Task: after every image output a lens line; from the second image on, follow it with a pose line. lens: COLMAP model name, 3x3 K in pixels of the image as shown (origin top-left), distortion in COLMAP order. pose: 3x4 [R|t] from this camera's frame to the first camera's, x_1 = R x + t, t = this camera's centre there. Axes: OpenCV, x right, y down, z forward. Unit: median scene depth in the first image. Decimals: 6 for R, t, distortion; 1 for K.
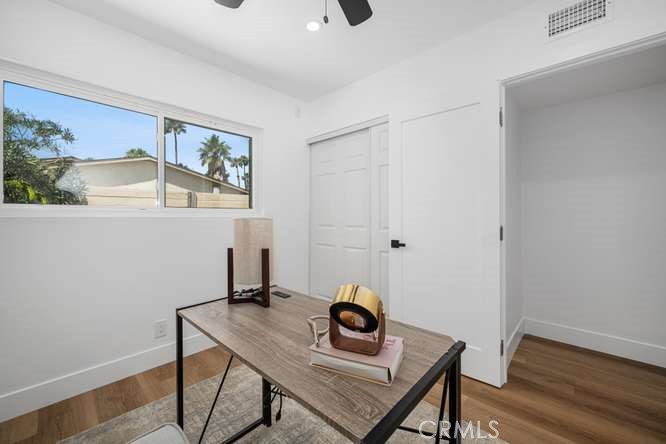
lens RADIAL K [[270.2, 0, 330.3], [0, 270.2, 219.3], [0, 0, 1]] dist [-0.002132, -0.000079]
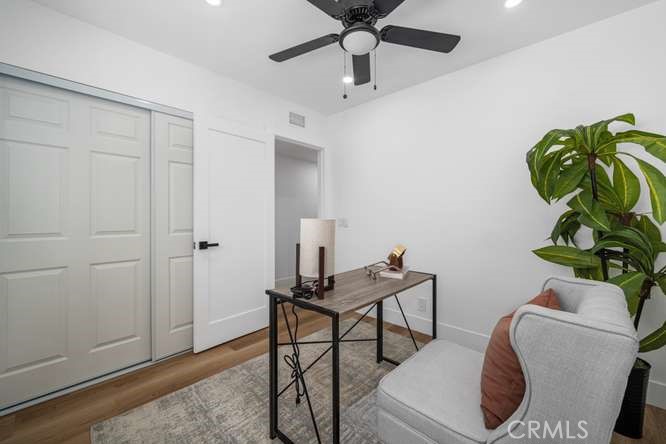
lens RADIAL K [[270.2, 0, 330.3], [0, 270.2, 219.3], [0, 0, 1]] dist [-0.002132, -0.000079]
pose [[-0.005716, 0.001823, 0.999982, -0.752610], [0.020185, 0.999795, -0.001707, 0.004787], [-0.999780, 0.020175, -0.005752, 0.516049]]
